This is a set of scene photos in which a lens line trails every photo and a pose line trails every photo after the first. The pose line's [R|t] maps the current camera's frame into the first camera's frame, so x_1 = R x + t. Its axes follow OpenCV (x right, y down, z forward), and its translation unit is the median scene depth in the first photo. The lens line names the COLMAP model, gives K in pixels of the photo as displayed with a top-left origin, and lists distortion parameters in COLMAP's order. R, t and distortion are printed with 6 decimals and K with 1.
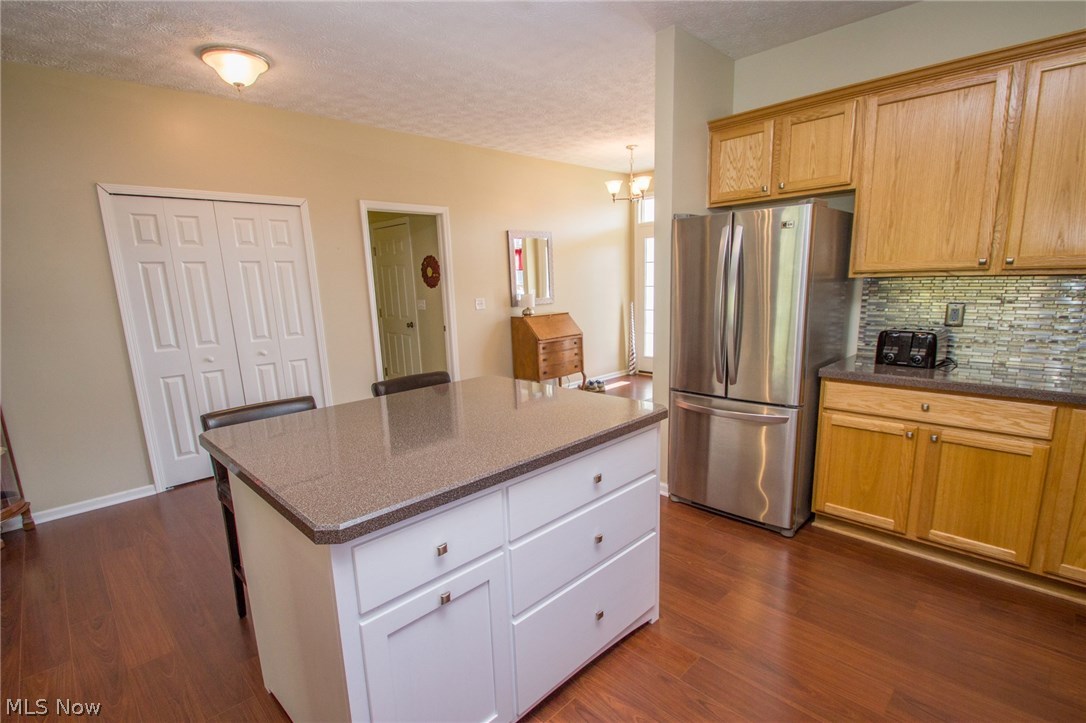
lens RADIAL K [[507.4, 0, 553.0], [0, 507.4, 383.9], [0, 0, 1]] dist [0.020983, -0.020026]
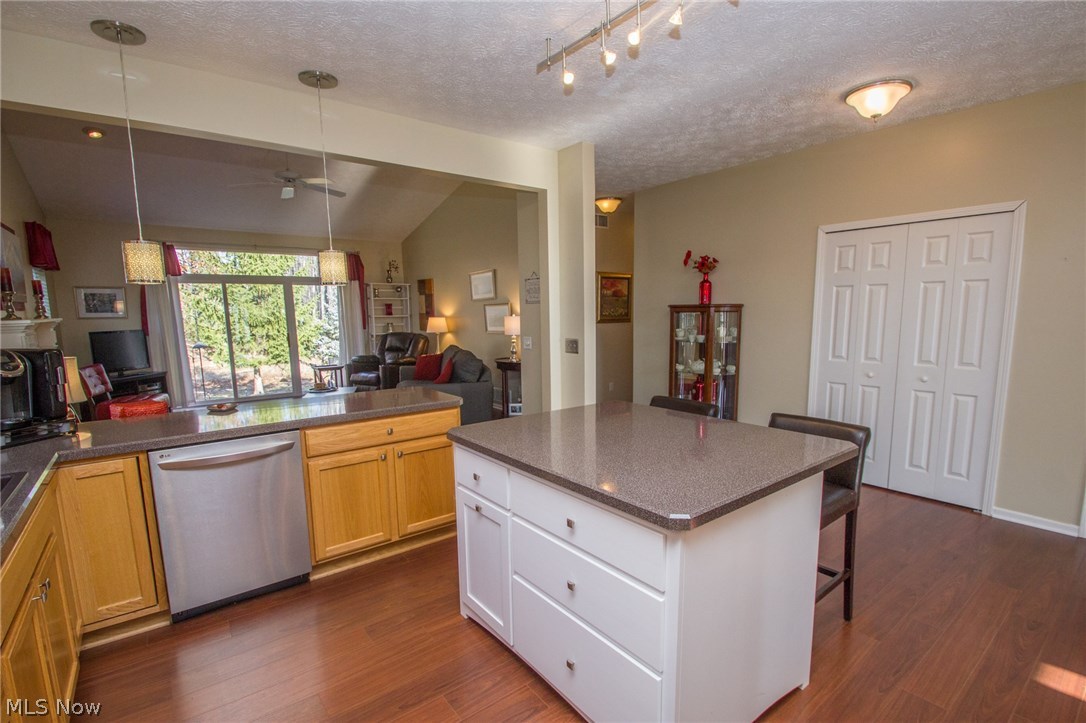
lens RADIAL K [[507.4, 0, 553.0], [0, 507.4, 383.9], [0, 0, 1]] dist [0.020983, -0.020026]
pose [[-0.110706, 0.178396, -0.977711, 0.566280], [-0.188072, 0.962223, 0.196865, -0.146450], [0.975896, 0.205674, -0.072972, 0.554230]]
